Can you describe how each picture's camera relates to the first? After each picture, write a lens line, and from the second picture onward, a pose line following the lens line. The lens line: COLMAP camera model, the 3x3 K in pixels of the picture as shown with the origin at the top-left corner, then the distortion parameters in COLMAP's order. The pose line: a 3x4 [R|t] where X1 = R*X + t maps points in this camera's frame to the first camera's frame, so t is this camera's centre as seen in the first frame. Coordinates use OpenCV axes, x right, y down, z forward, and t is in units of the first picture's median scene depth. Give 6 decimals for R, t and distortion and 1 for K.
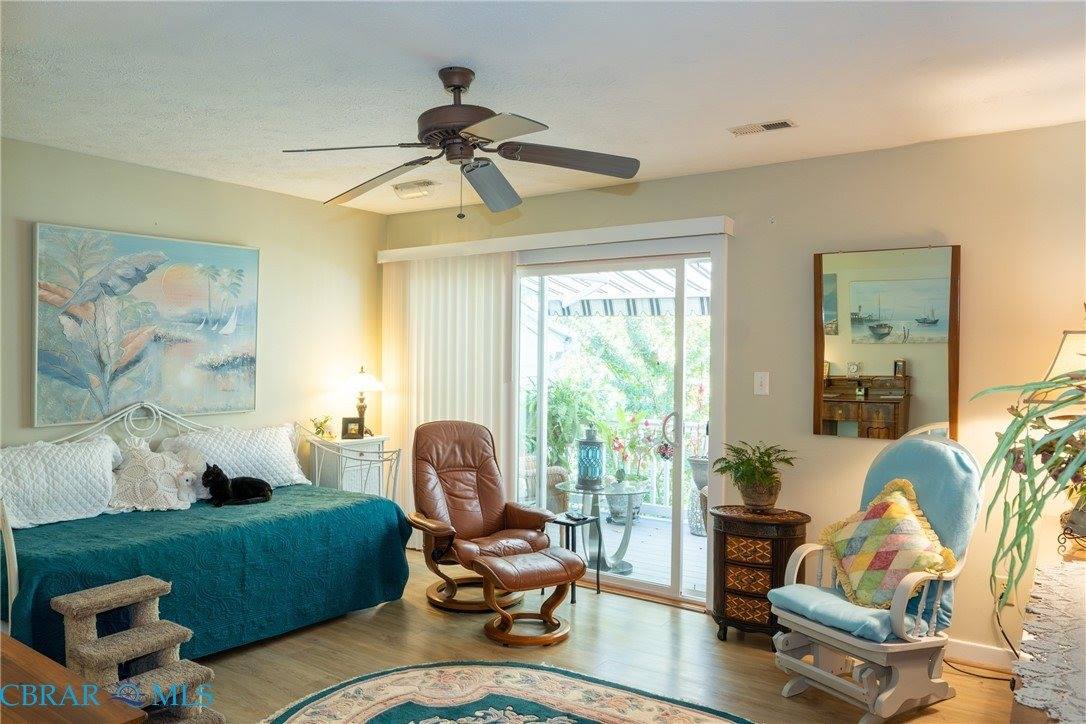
lens RADIAL K [[775.4, 0, 535.3], [0, 775.4, 360.5], [0, 0, 1]] dist [-0.071728, 0.035590]
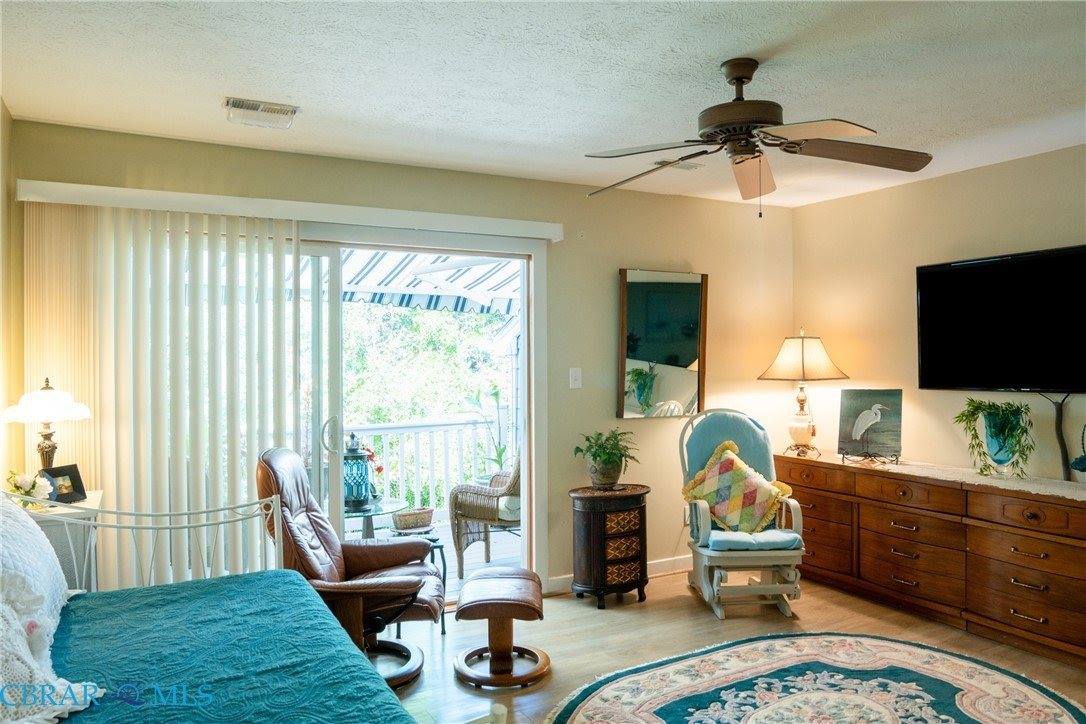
lens RADIAL K [[775.4, 0, 541.8], [0, 775.4, 359.7], [0, 0, 1]] dist [-0.071728, 0.035590]
pose [[0.441471, -0.015117, 0.897148, -0.817787], [0.013026, 0.999861, 0.010438, -0.010479], [-0.897181, 0.007078, 0.441606, 0.598626]]
